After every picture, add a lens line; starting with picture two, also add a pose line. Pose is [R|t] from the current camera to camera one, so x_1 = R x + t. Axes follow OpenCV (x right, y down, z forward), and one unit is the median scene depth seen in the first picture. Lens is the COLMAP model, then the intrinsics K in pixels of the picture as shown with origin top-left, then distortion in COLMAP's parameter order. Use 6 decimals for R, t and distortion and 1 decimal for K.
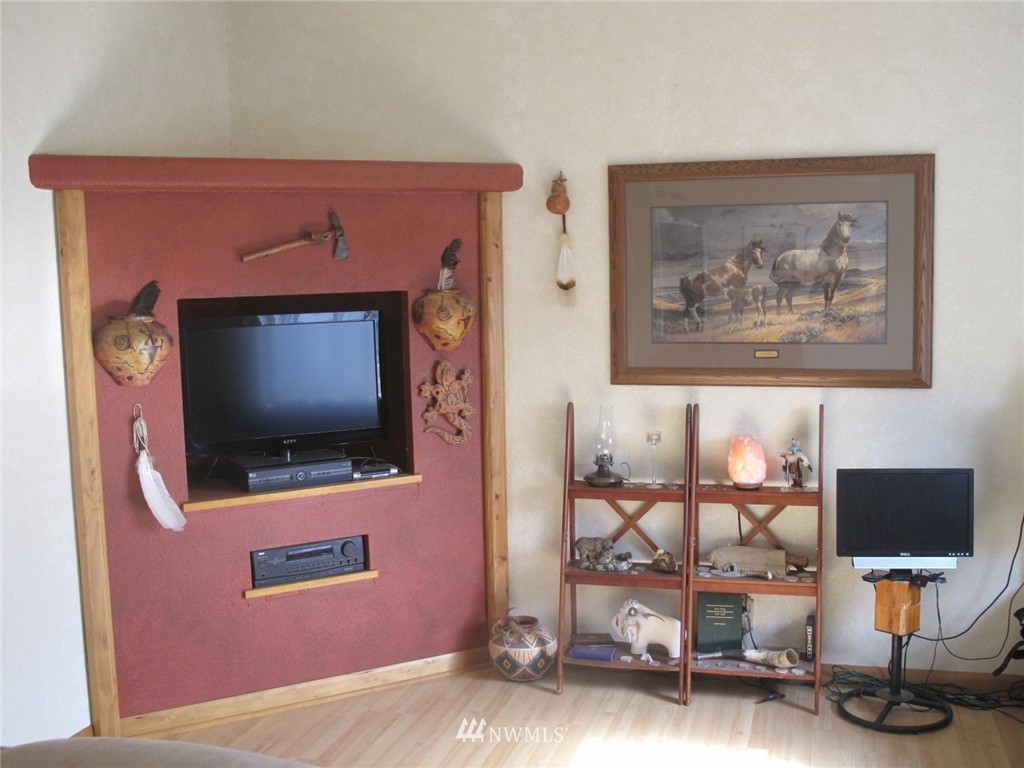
lens RADIAL K [[1121.7, 0, 511.5], [0, 1121.7, 390.7], [0, 0, 1]] dist [-0.083779, 0.000000]
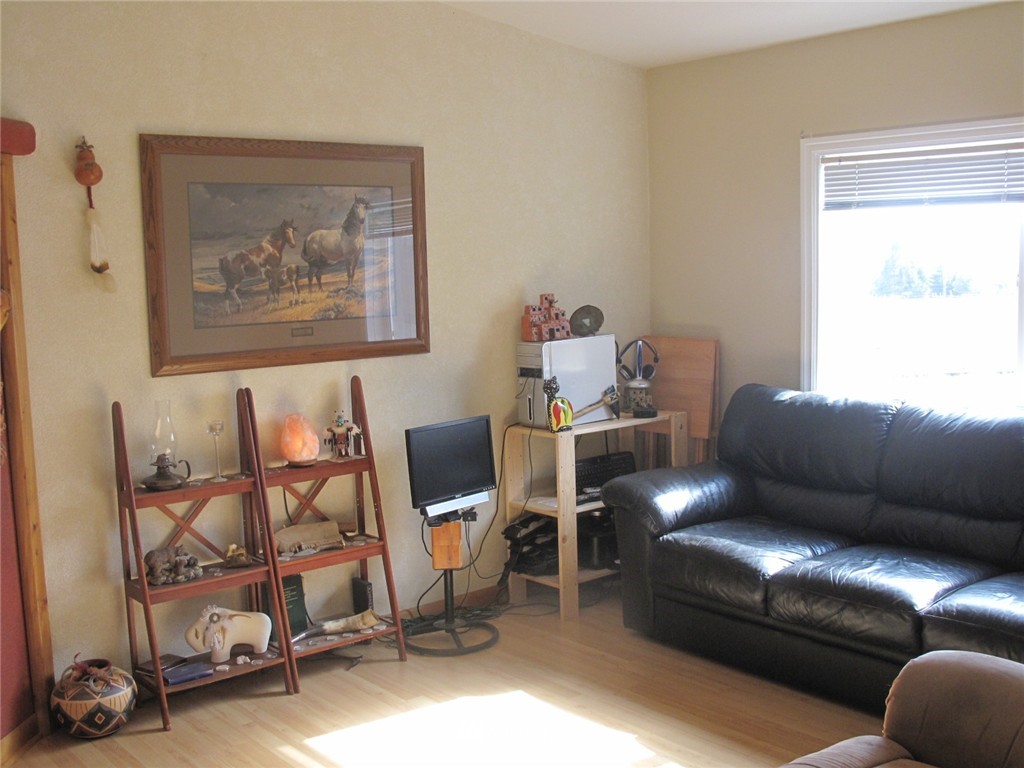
lens RADIAL K [[1121.7, 0, 511.0], [0, 1121.7, 379.4], [0, 0, 1]] dist [-0.083779, 0.000000]
pose [[0.557309, -0.085622, 0.825878, -0.506336], [0.100700, 0.994296, 0.035129, -0.006473], [-0.824176, 0.063588, 0.562753, 0.270183]]
